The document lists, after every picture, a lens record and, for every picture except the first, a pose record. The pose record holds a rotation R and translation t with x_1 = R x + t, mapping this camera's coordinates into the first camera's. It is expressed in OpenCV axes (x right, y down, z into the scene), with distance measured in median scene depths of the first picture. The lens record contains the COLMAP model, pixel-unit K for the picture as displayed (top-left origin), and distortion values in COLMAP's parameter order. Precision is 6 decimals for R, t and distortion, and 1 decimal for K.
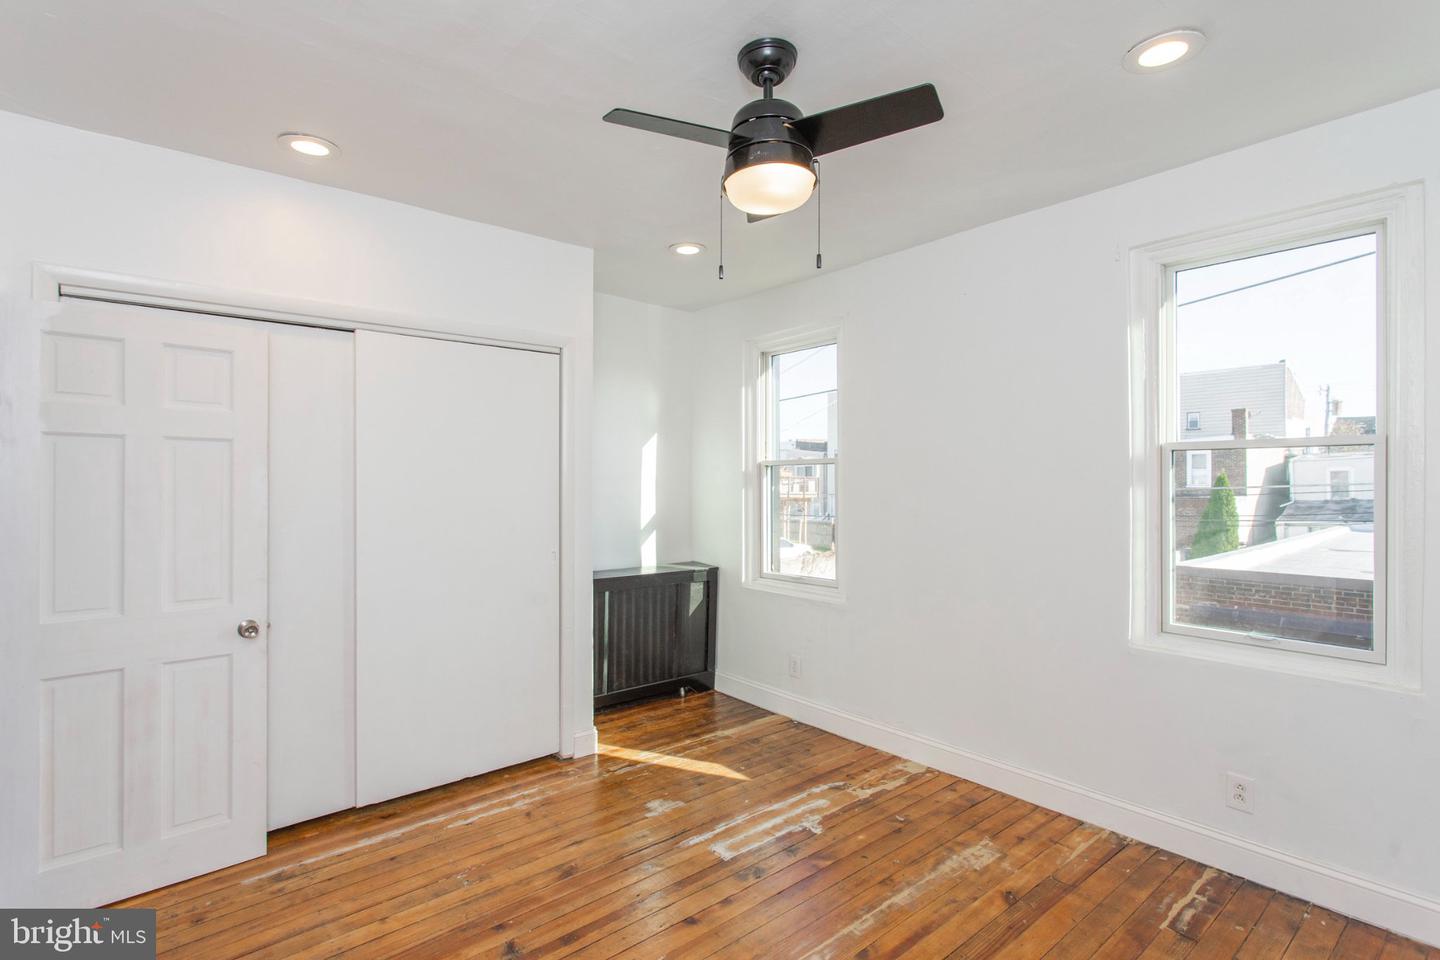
lens RADIAL K [[688.7, 0, 706.4], [0, 688.7, 475.9], [0, 0, 1]] dist [0.000097, -0.000652]
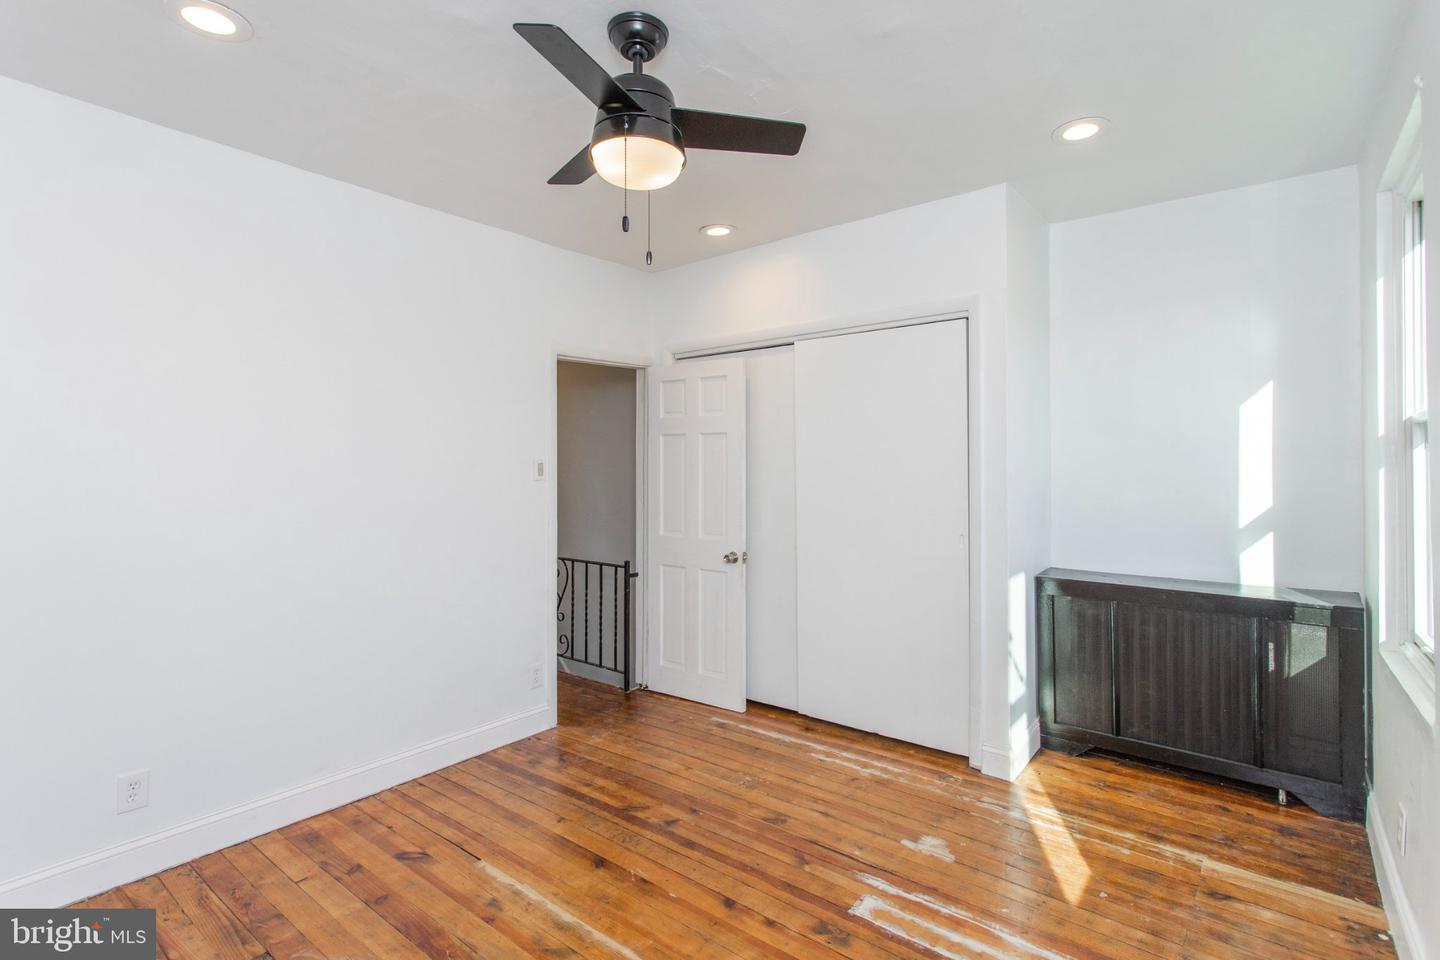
lens RADIAL K [[688.7, 0, 746.7], [0, 688.7, 458.1], [0, 0, 1]] dist [0.000097, -0.000652]
pose [[0.214184, -0.008968, -0.976752, 0.662045], [0.014035, 0.999883, -0.006103, 0.010592], [0.976692, -0.012402, 0.214285, 0.571408]]
